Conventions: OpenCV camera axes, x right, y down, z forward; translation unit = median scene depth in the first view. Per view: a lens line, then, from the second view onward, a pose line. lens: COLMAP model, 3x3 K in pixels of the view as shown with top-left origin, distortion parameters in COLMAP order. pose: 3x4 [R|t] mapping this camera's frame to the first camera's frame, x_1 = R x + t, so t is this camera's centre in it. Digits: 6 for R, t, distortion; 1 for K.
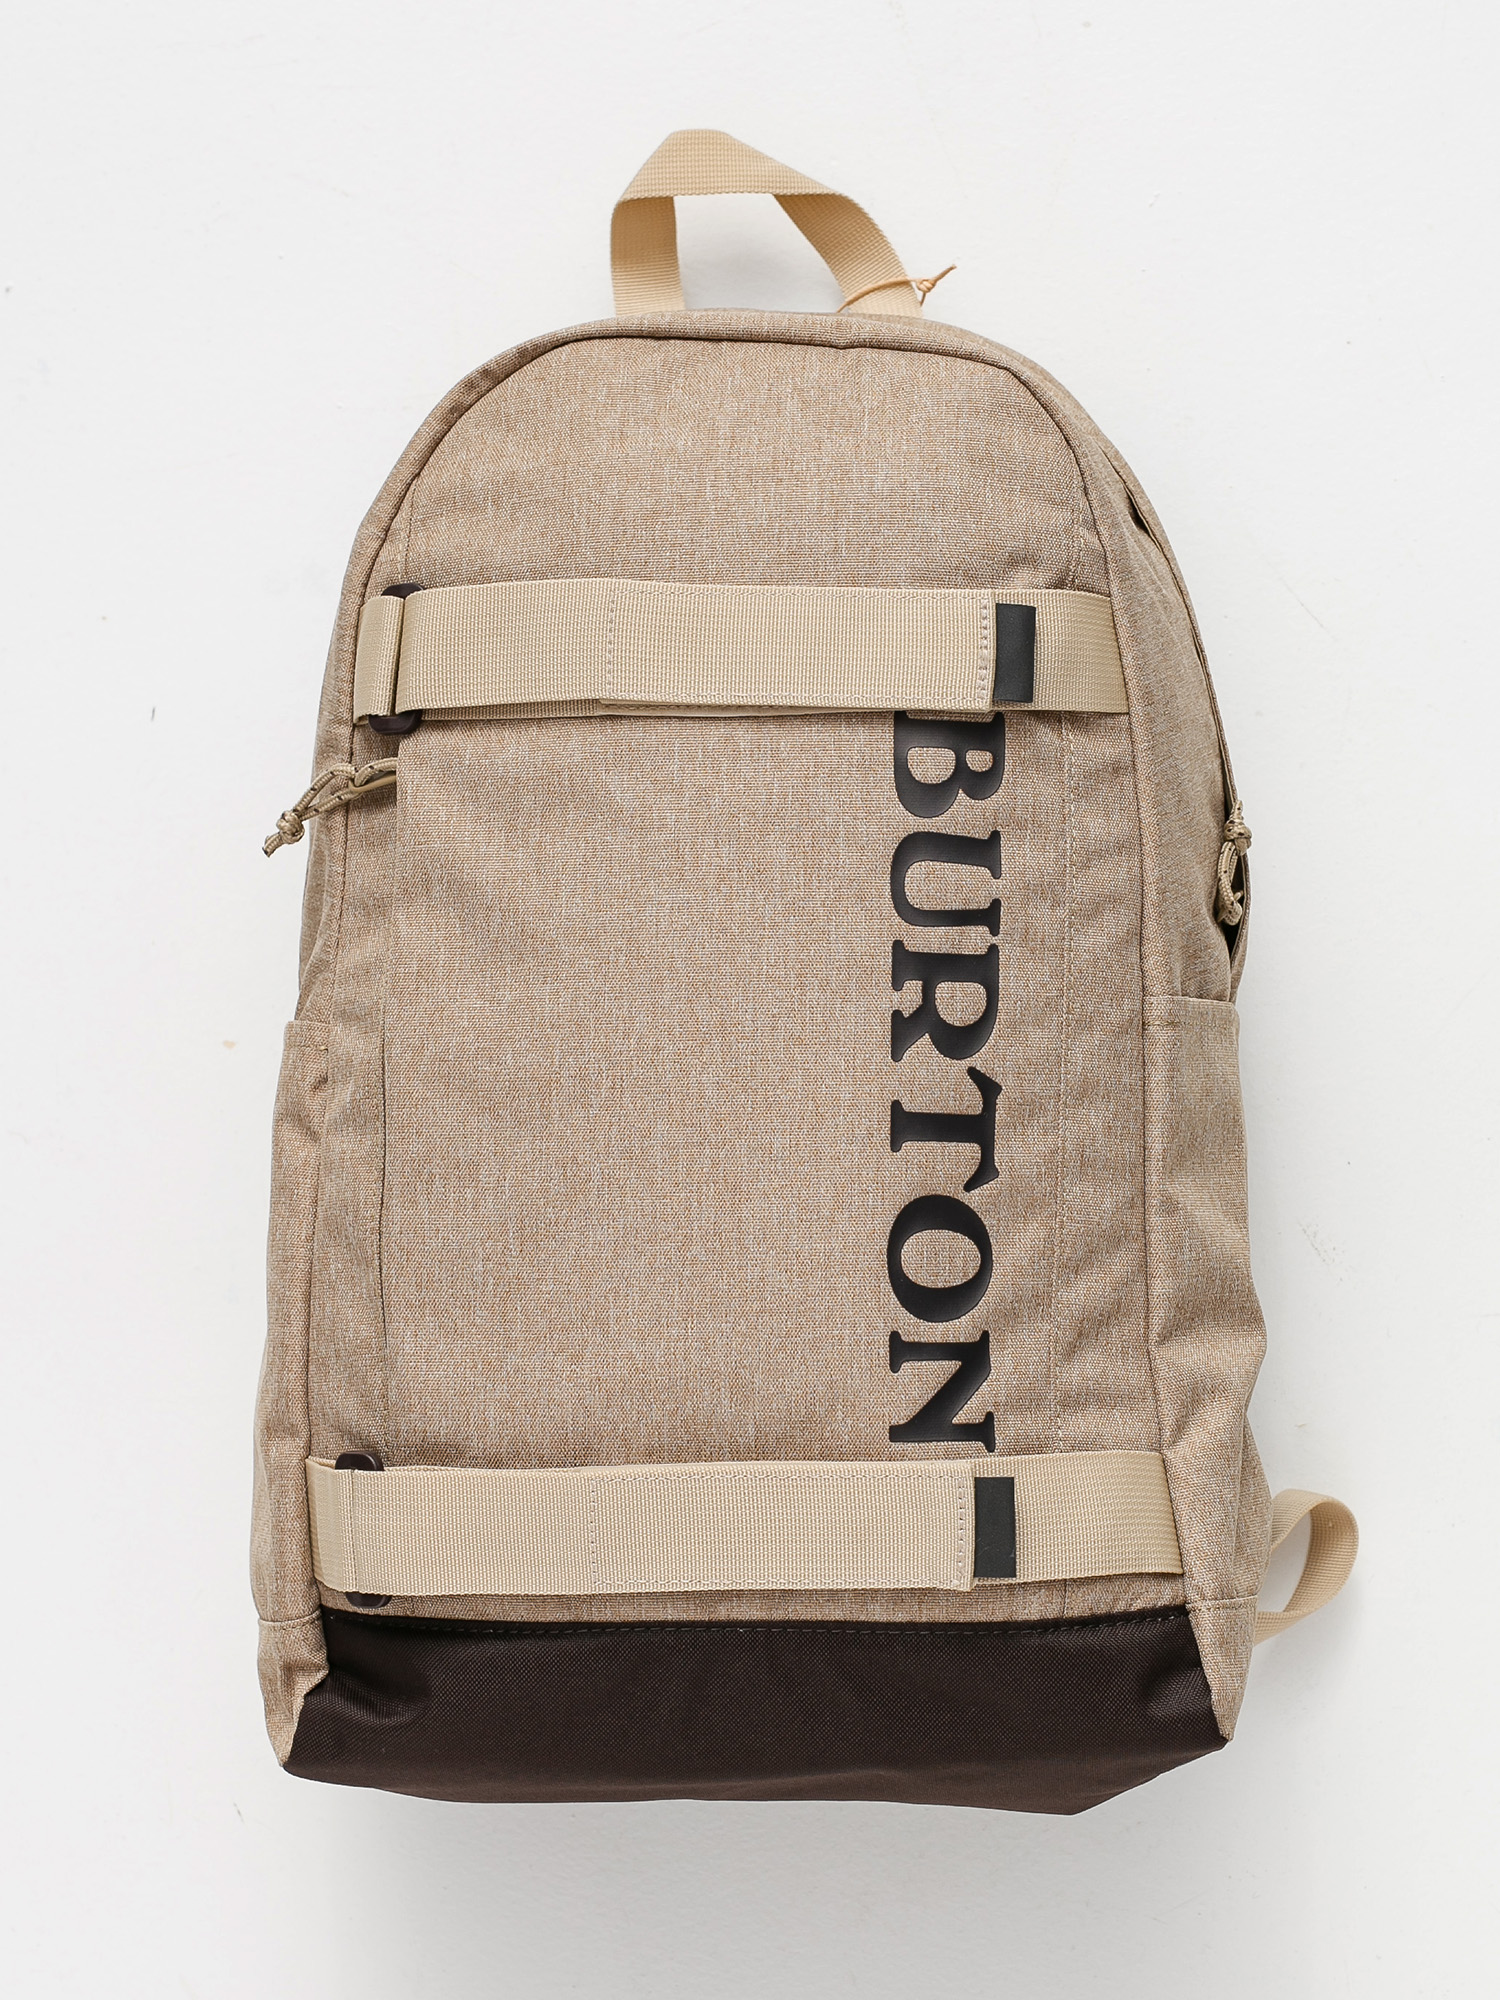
lens RADIAL K [[2977.9, 0, 748.1], [0, 2977.9, 991.4], [0, 0, 1]] dist [0.041537, 0.000000]
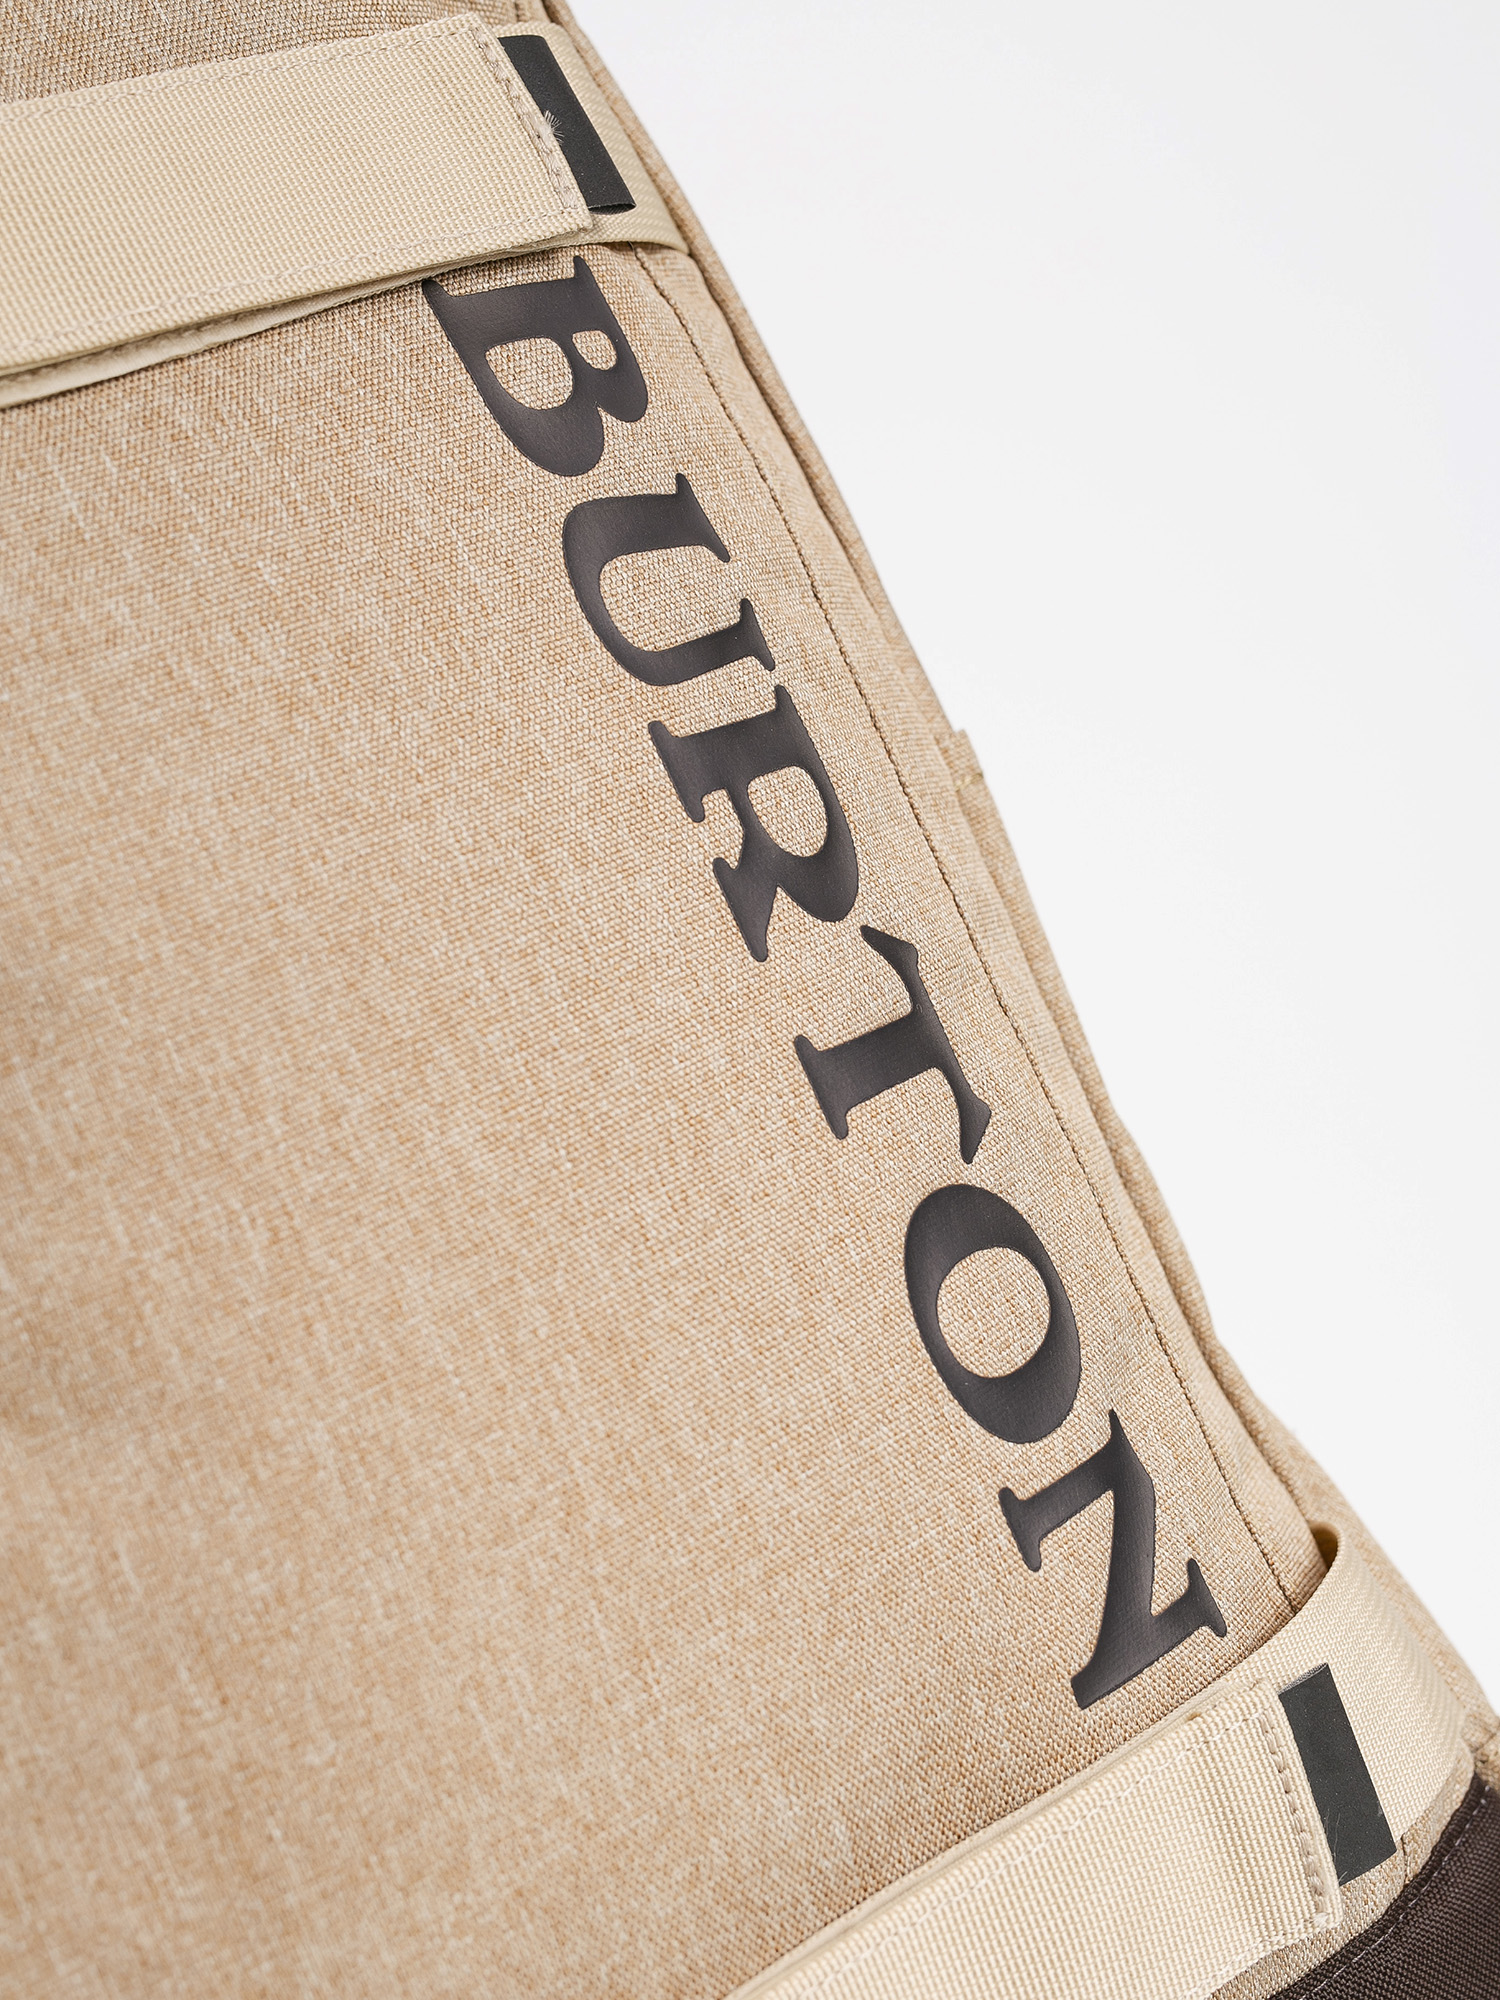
lens RADIAL K [[2977.9, 0, 746.3], [0, 2977.9, 988.2], [0, 0, 1]] dist [0.041537, 0.000000]
pose [[0.813658, -0.346944, 0.466466, -0.170860], [0.355957, 0.931718, 0.072088, -0.007004], [-0.459626, 0.107387, 0.881596, 0.586739]]
